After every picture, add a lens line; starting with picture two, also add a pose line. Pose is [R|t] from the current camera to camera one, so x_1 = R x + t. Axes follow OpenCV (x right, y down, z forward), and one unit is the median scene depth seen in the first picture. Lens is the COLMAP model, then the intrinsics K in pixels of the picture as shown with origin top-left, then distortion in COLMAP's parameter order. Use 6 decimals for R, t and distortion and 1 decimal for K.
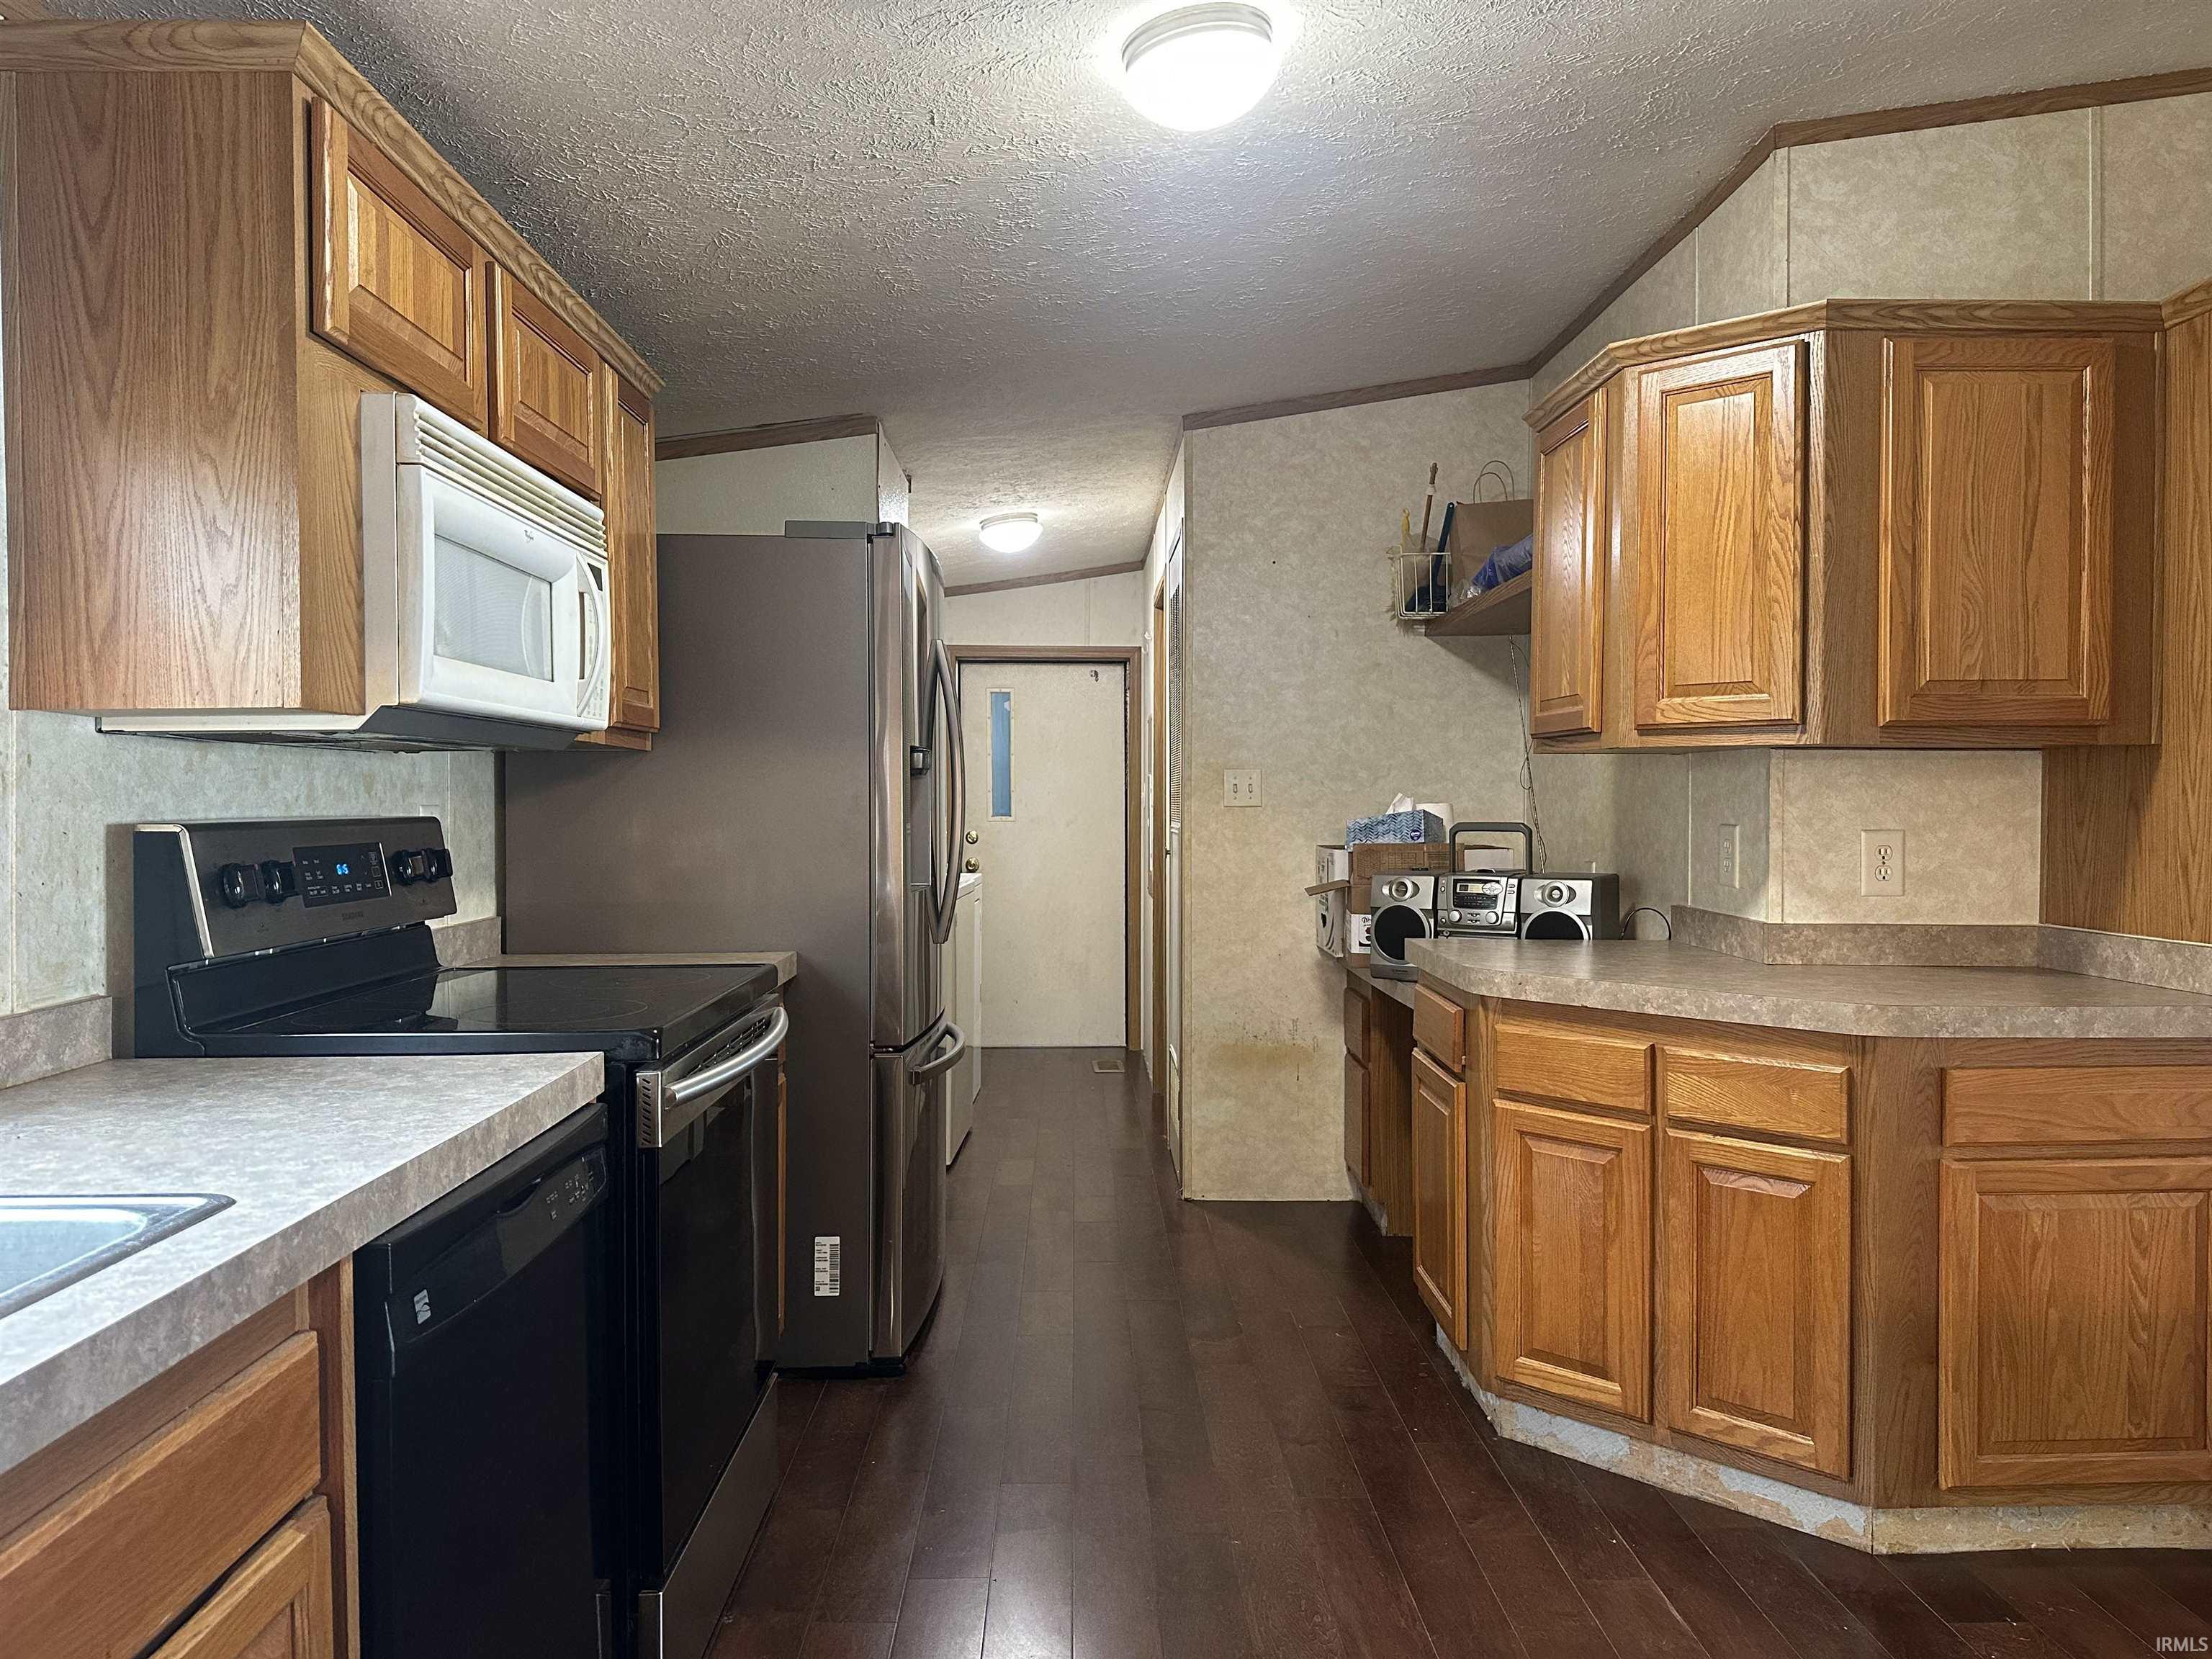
lens RADIAL K [[1538.0, 0, 1113.3], [0, 1538.0, 823.9], [0, 0, 1]] dist [-0.006162, -0.003209]
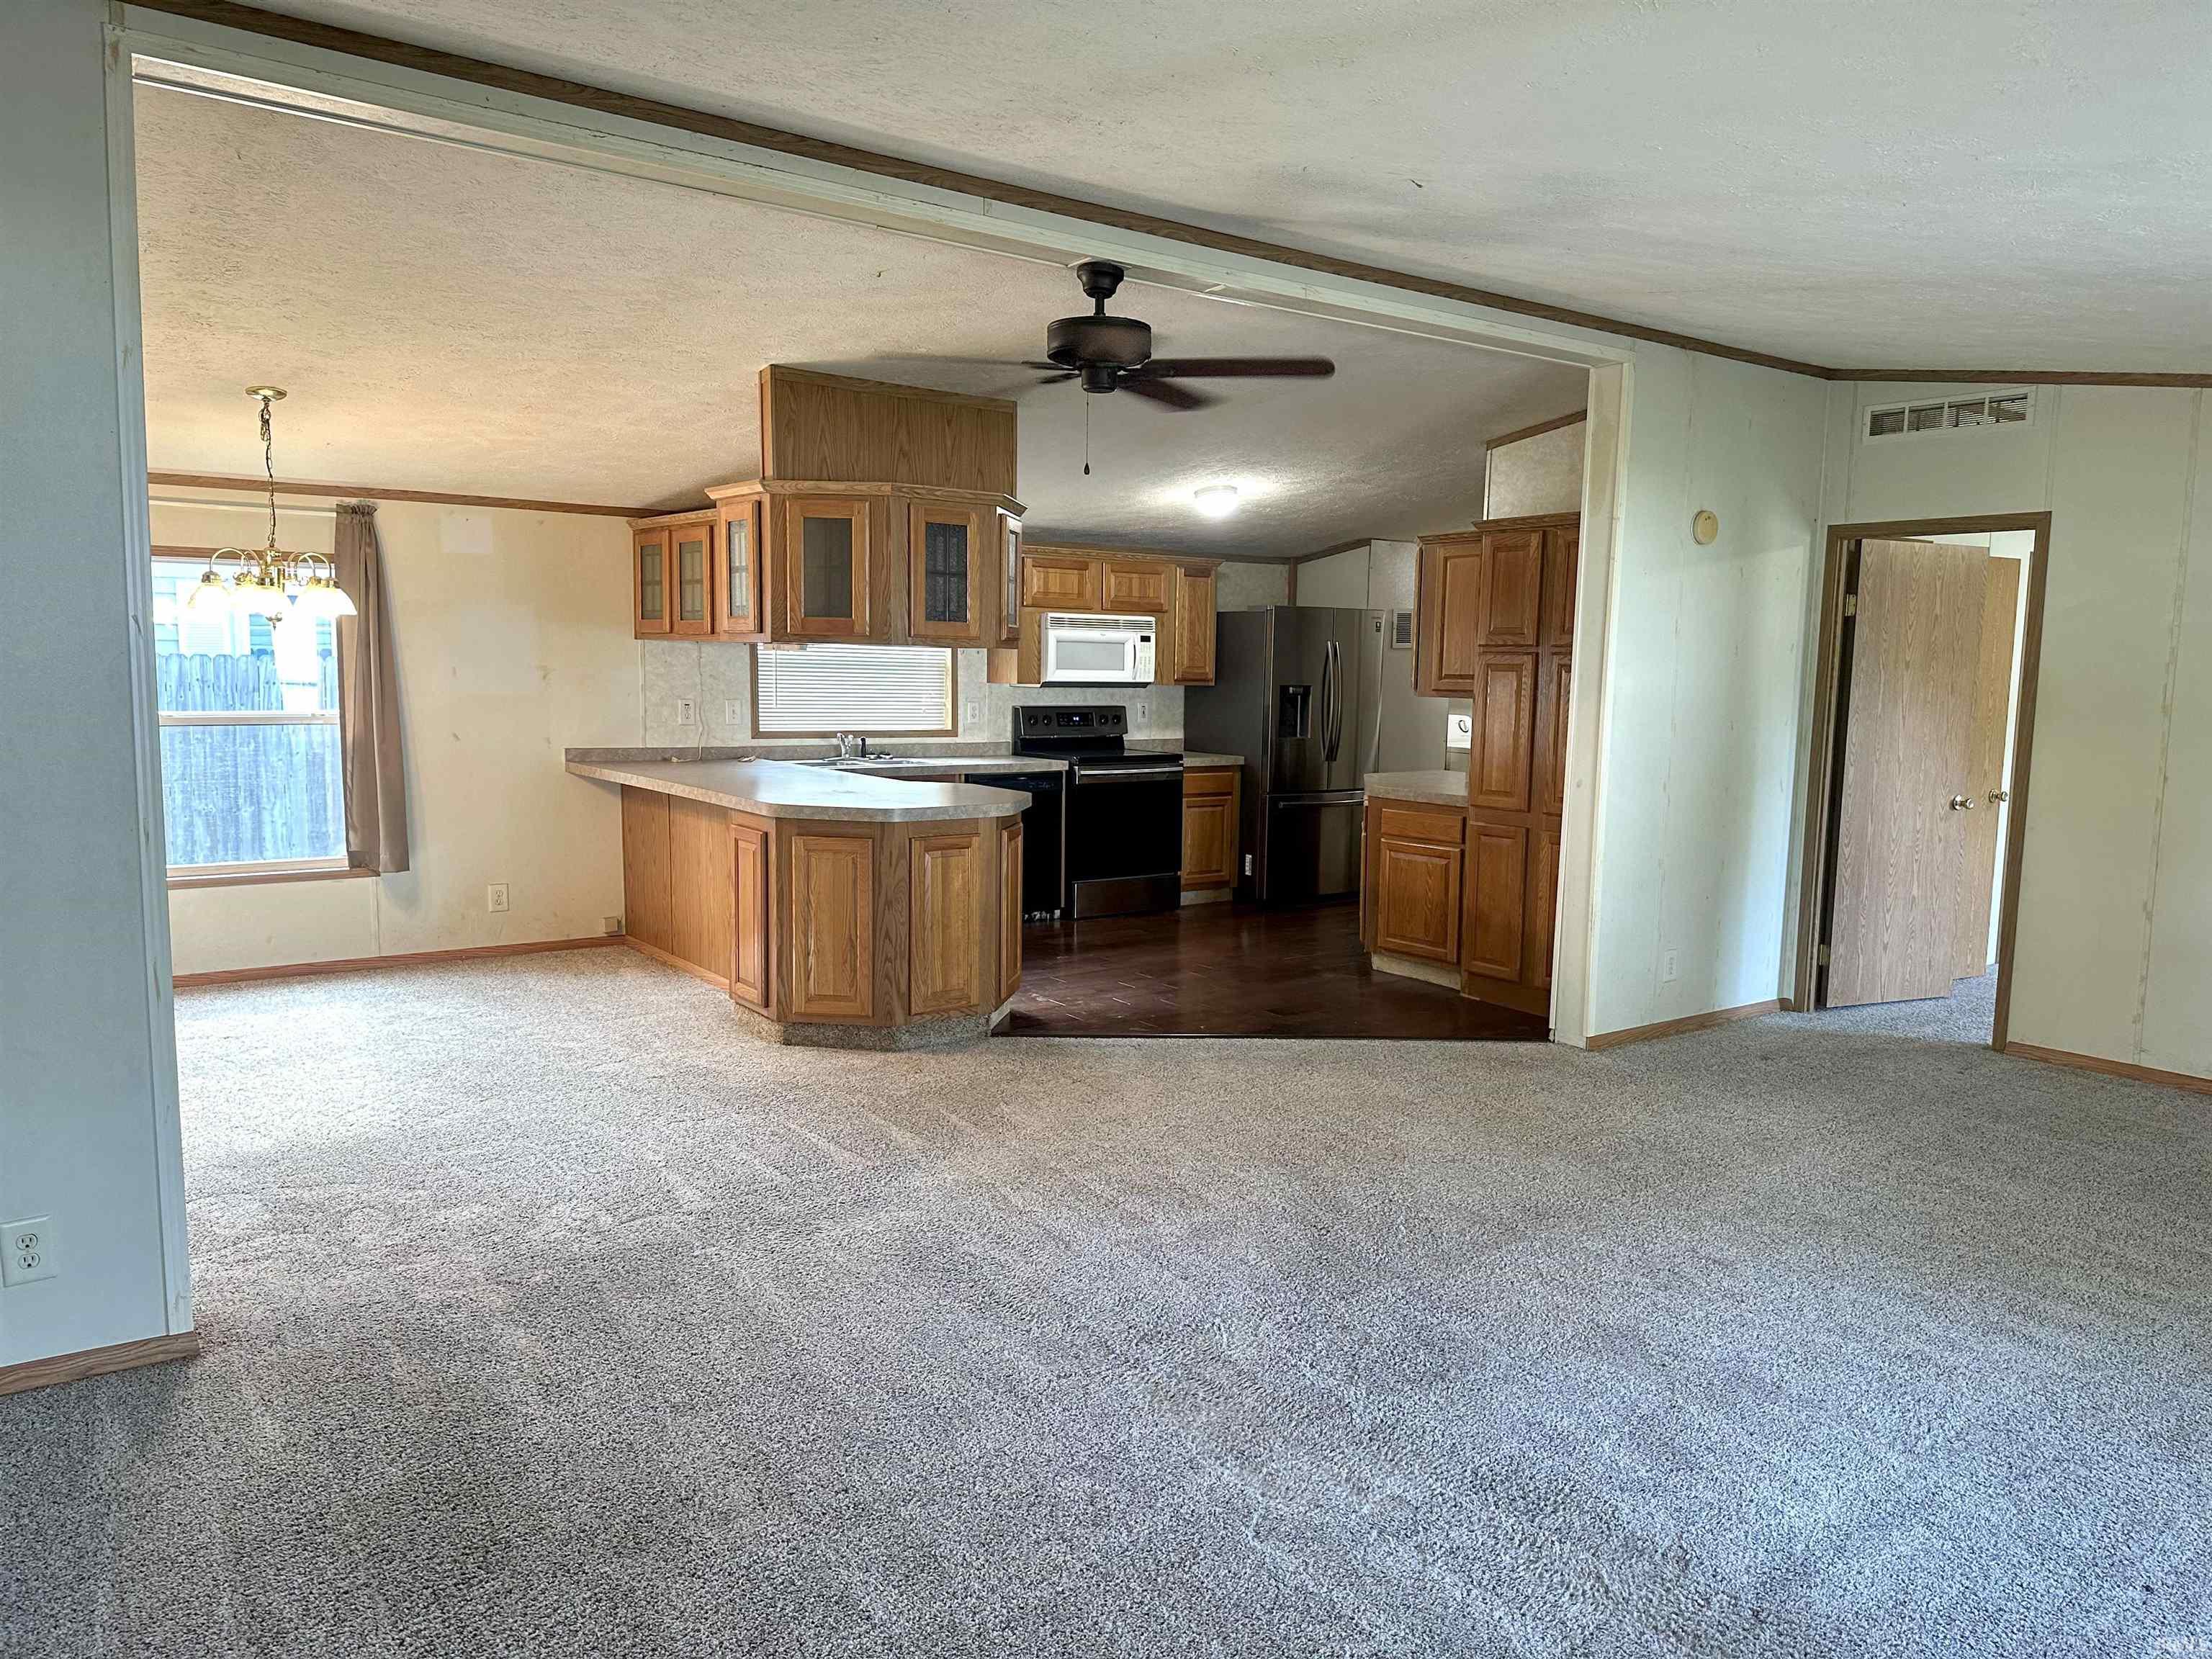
lens RADIAL K [[1550.2, 0, 1107.6], [0, 1550.2, 833.4], [0, 0, 1]] dist [0.096398, -0.119273]
pose [[0.568322, 0.102630, -0.816381, 2.484920], [-0.030263, 0.994126, 0.103908, -0.082931], [0.822250, -0.034347, 0.568090, -1.072459]]
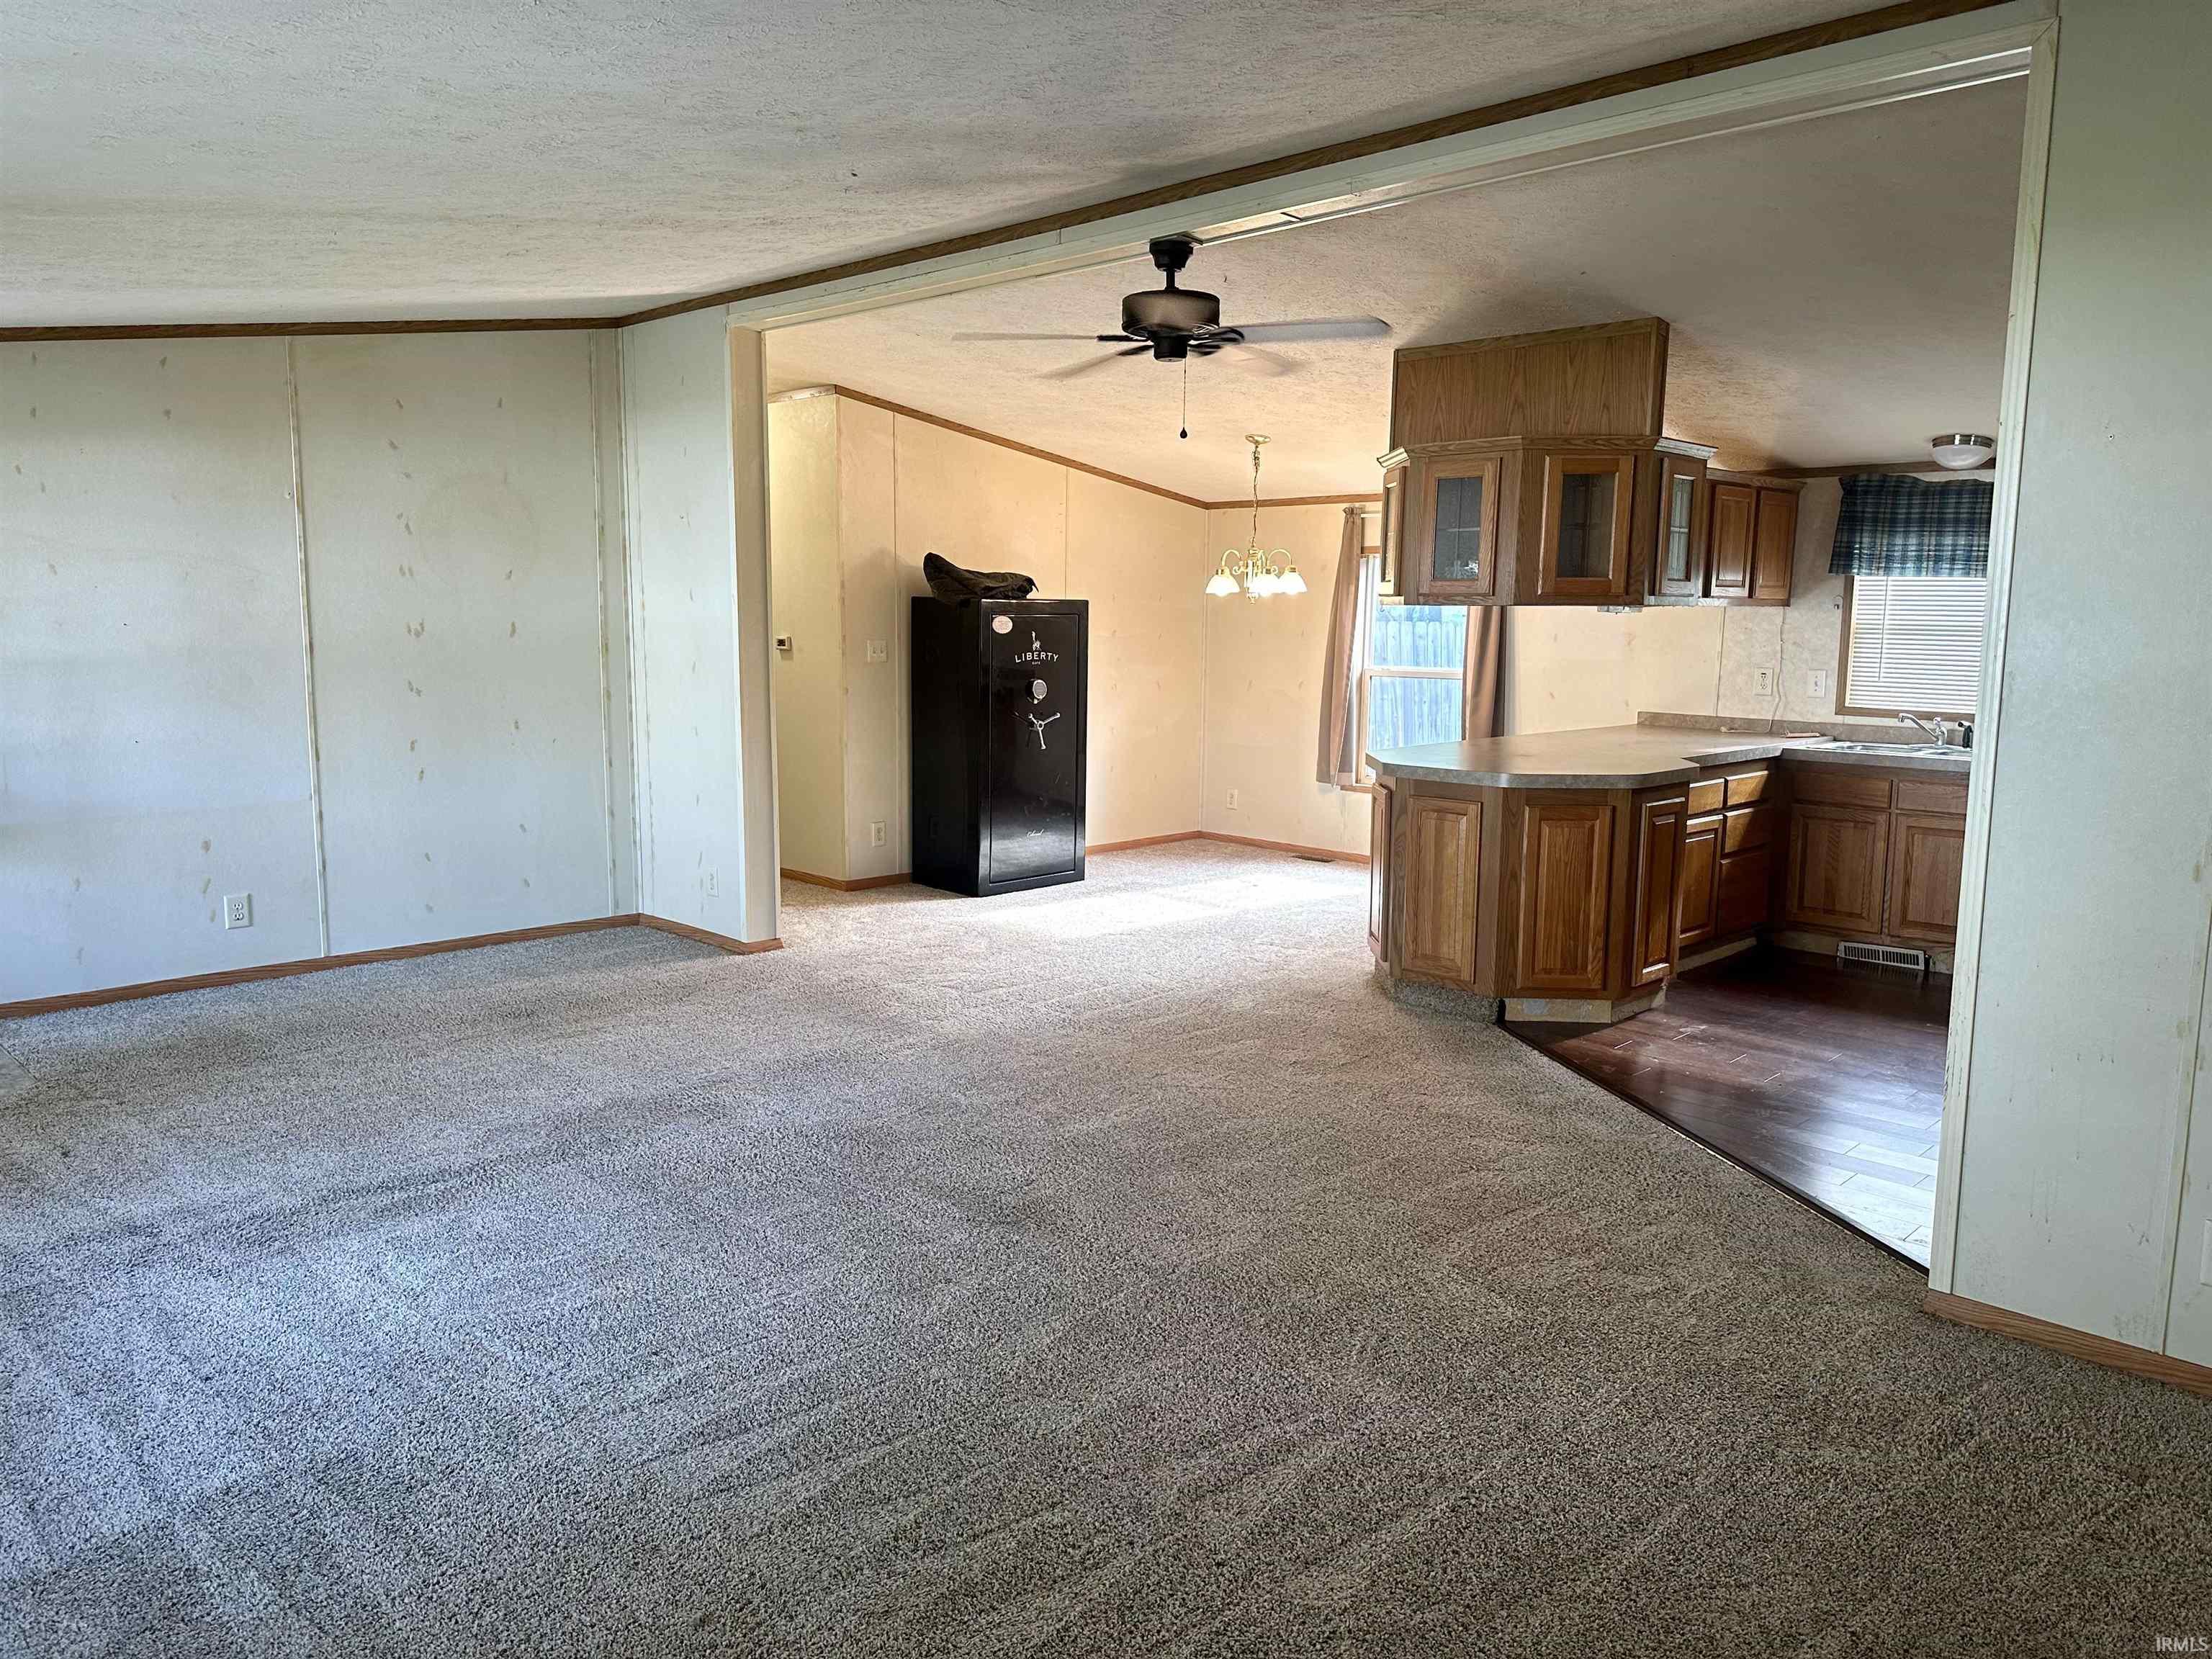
lens RADIAL K [[1528.7, 0, 1098.2], [0, 1528.7, 824.4], [0, 0, 1]] dist [0.148689, -0.306686]
pose [[-0.727820, 0.088012, -0.680097, 2.366252], [-0.020982, 0.988408, 0.150366, -0.120843], [0.685447, 0.123709, -0.717537, 1.200695]]
